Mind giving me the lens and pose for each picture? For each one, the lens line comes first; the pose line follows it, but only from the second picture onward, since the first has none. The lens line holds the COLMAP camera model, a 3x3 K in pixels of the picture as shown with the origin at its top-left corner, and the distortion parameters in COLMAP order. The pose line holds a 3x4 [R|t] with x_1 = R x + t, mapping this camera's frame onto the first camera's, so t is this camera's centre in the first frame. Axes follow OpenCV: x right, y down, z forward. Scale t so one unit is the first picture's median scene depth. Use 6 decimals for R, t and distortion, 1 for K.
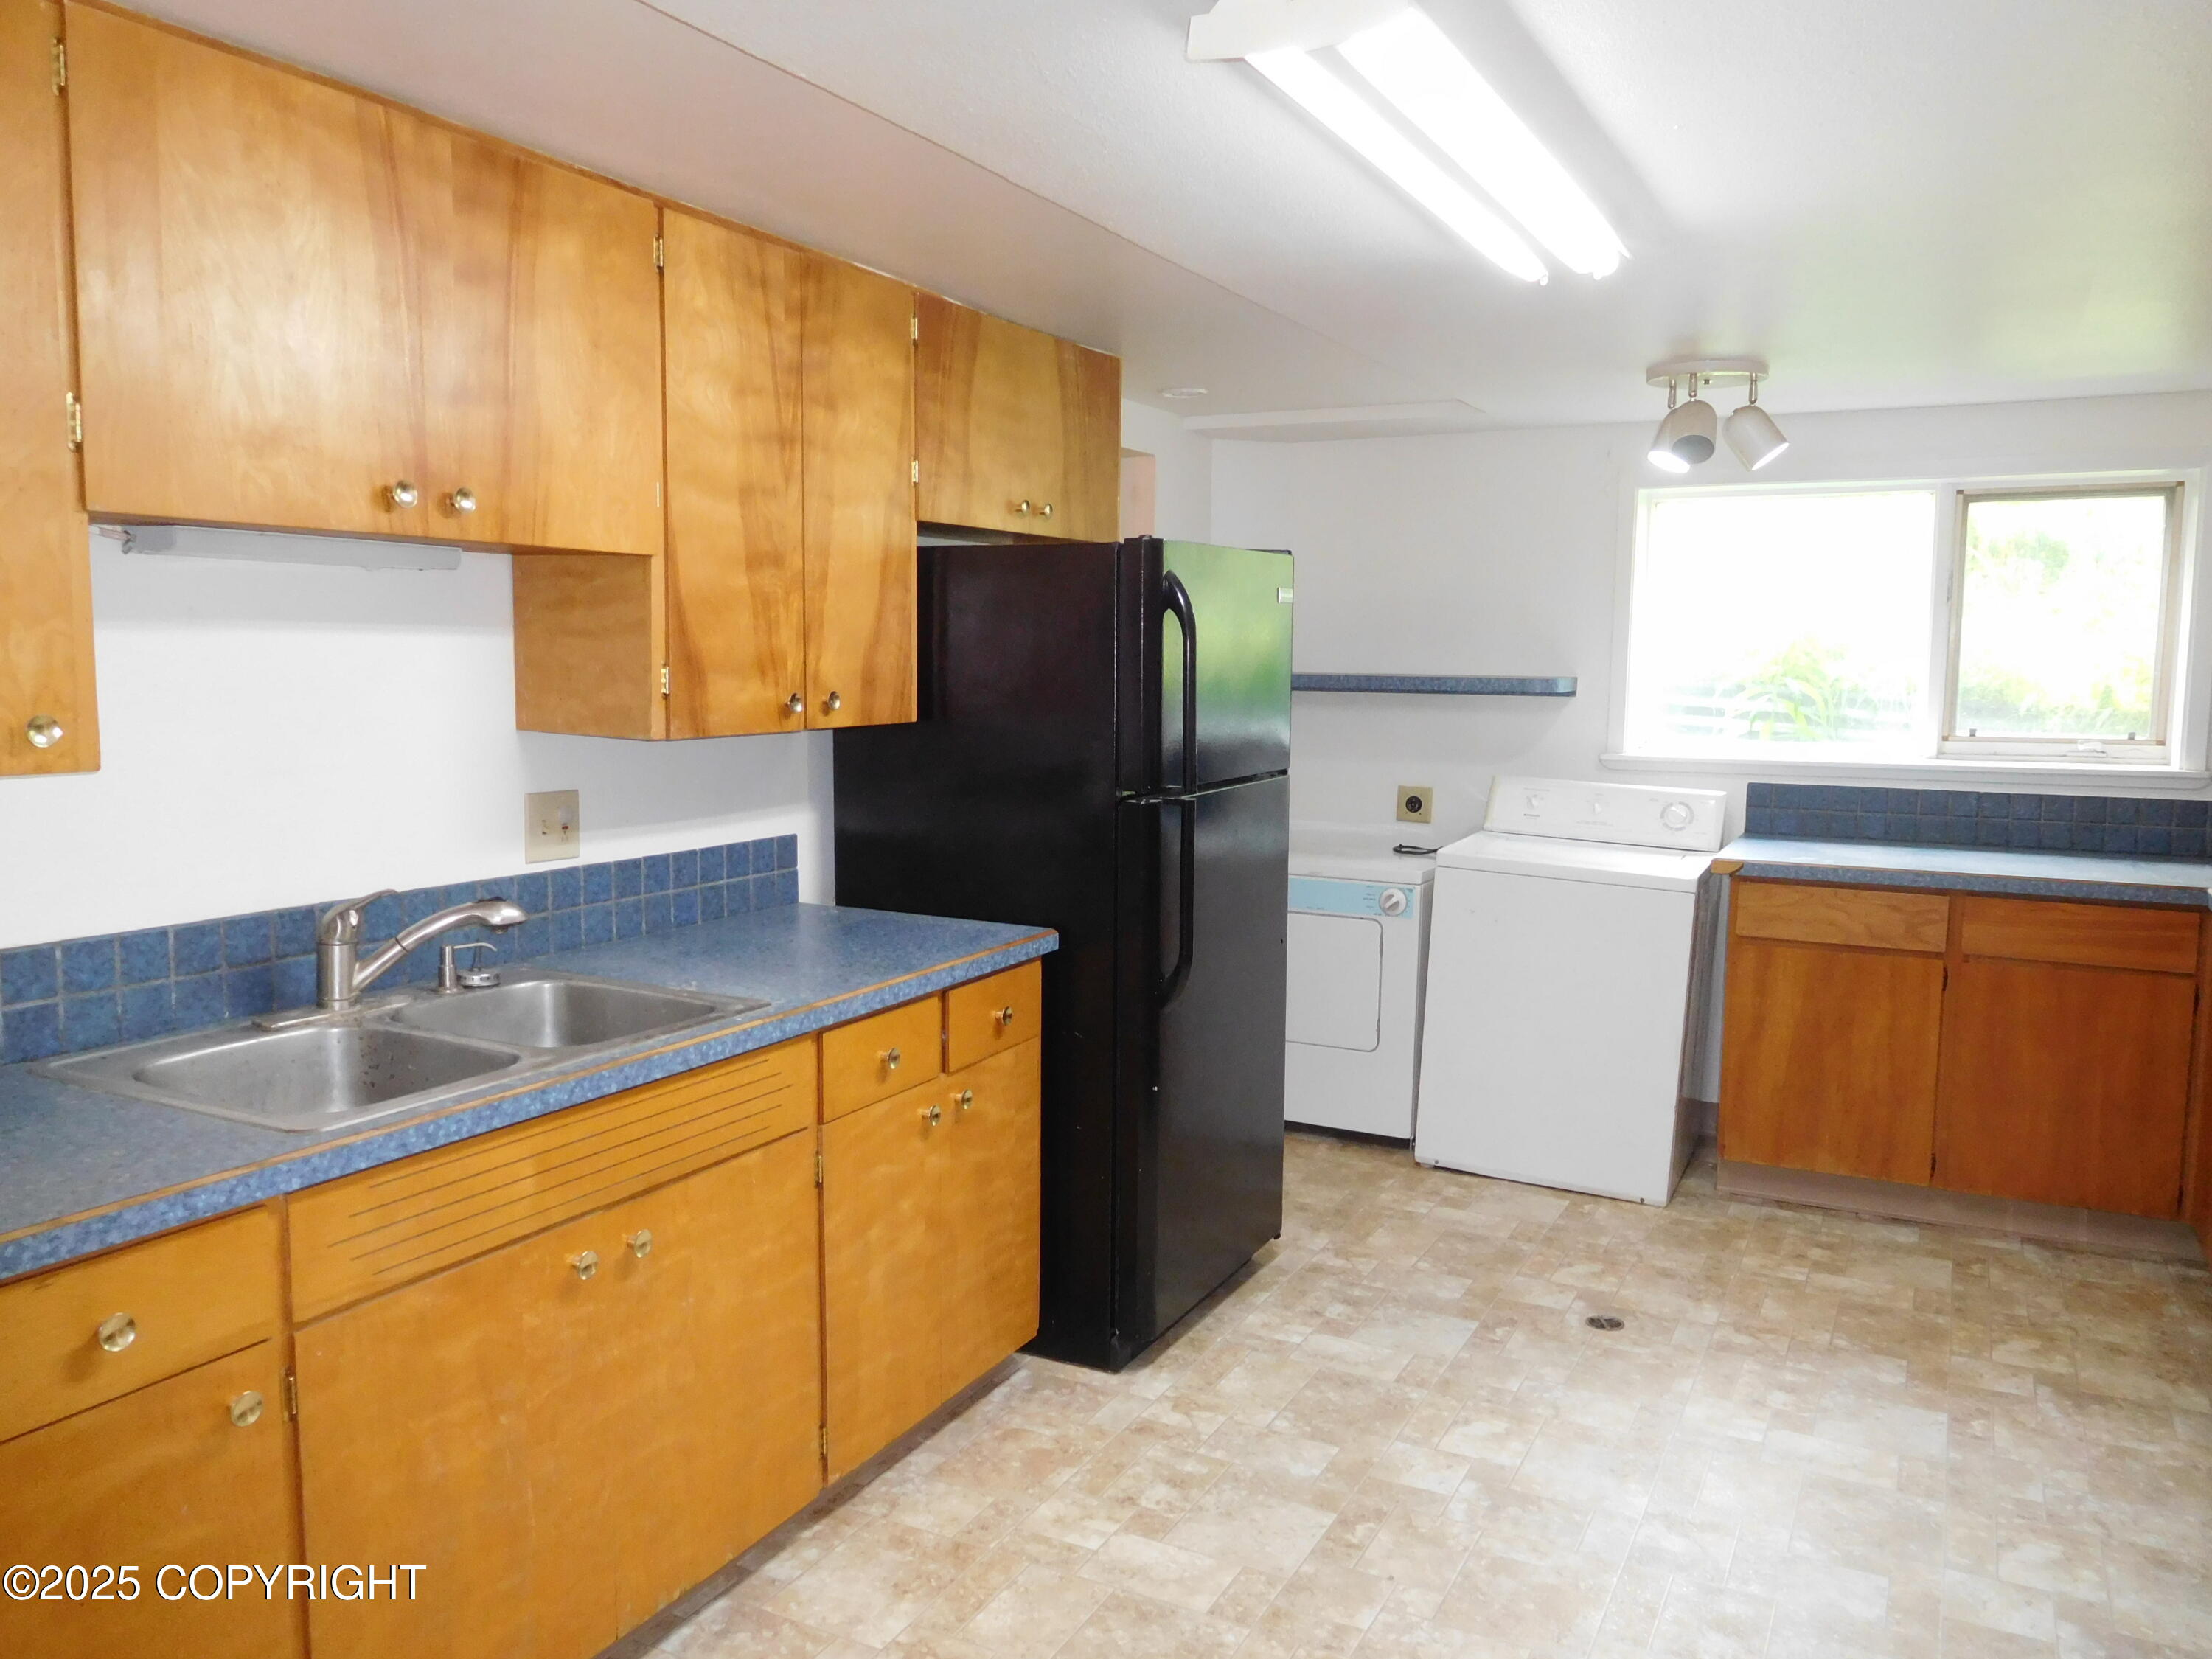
lens RADIAL K [[1647.7, 0, 1101.2], [0, 1647.7, 837.7], [0, 0, 1]] dist [-0.022104, 0.011522]
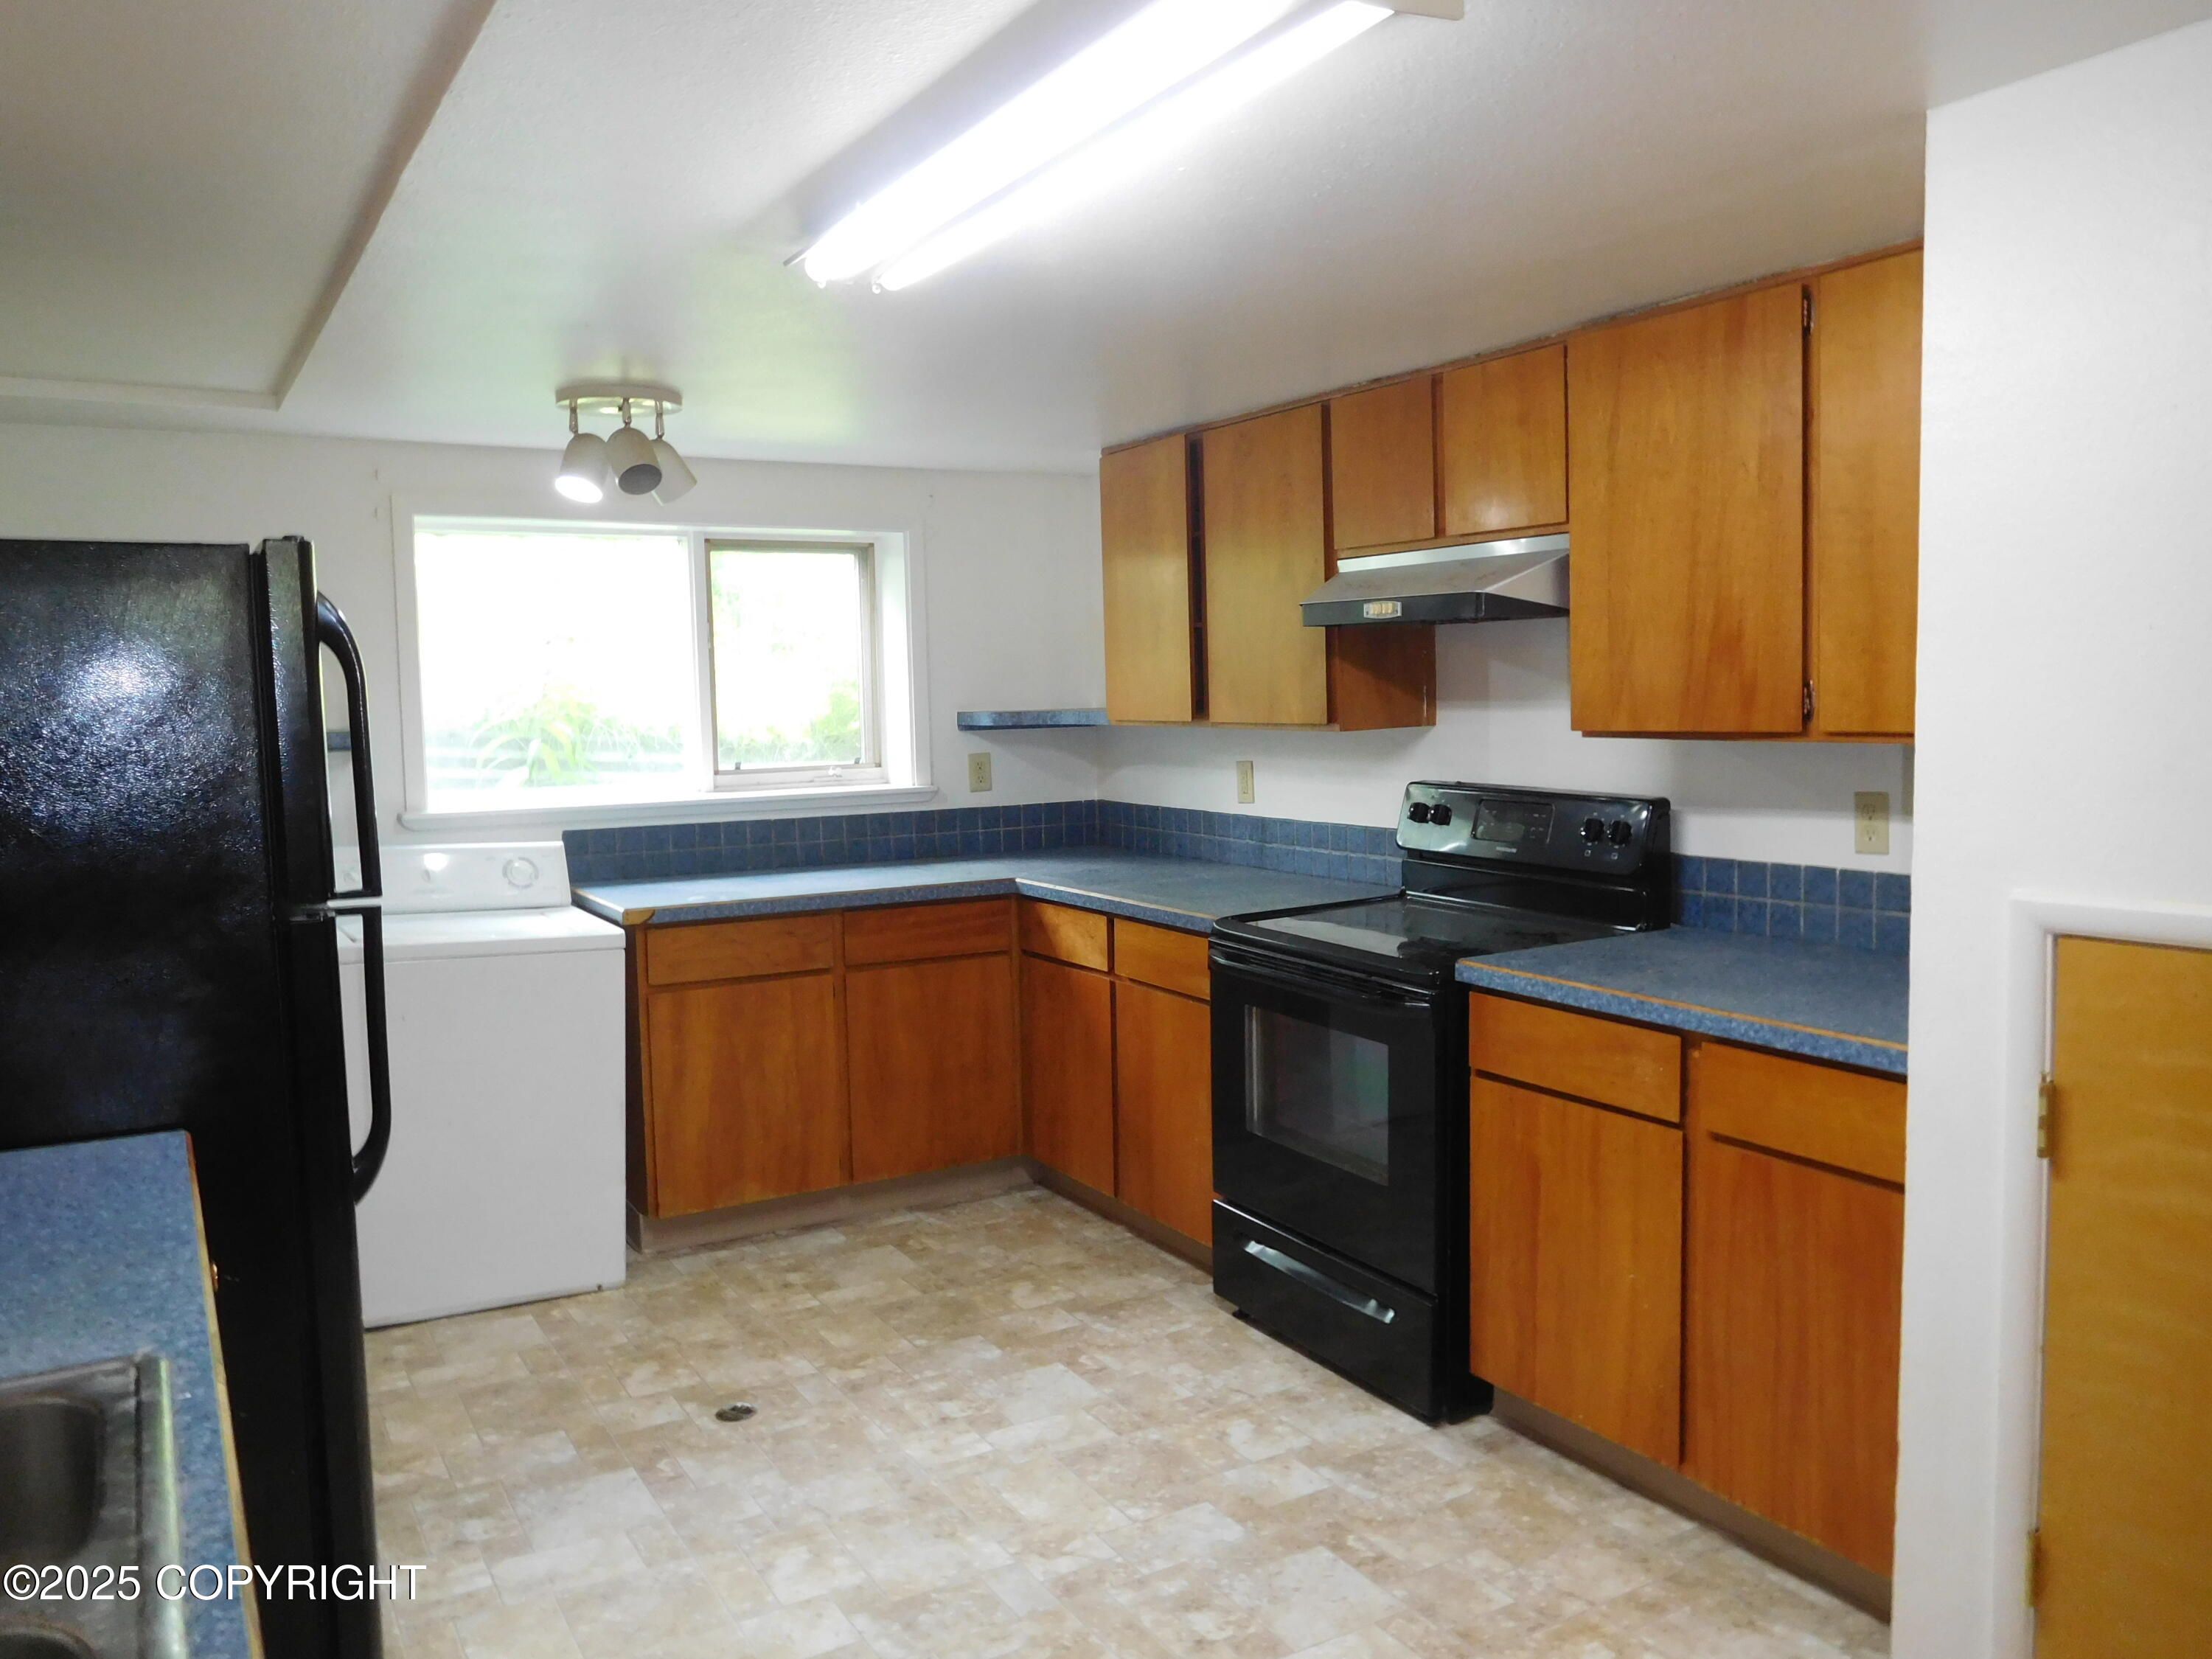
lens RADIAL K [[1647.7, 0, 1101.2], [0, 1647.7, 837.7], [0, 0, 1]] dist [-0.022104, 0.011522]
pose [[0.518535, -0.088691, 0.850444, -0.310007], [0.113880, 0.992909, 0.034113, -0.031659], [-0.847439, 0.079160, 0.524958, 0.278685]]
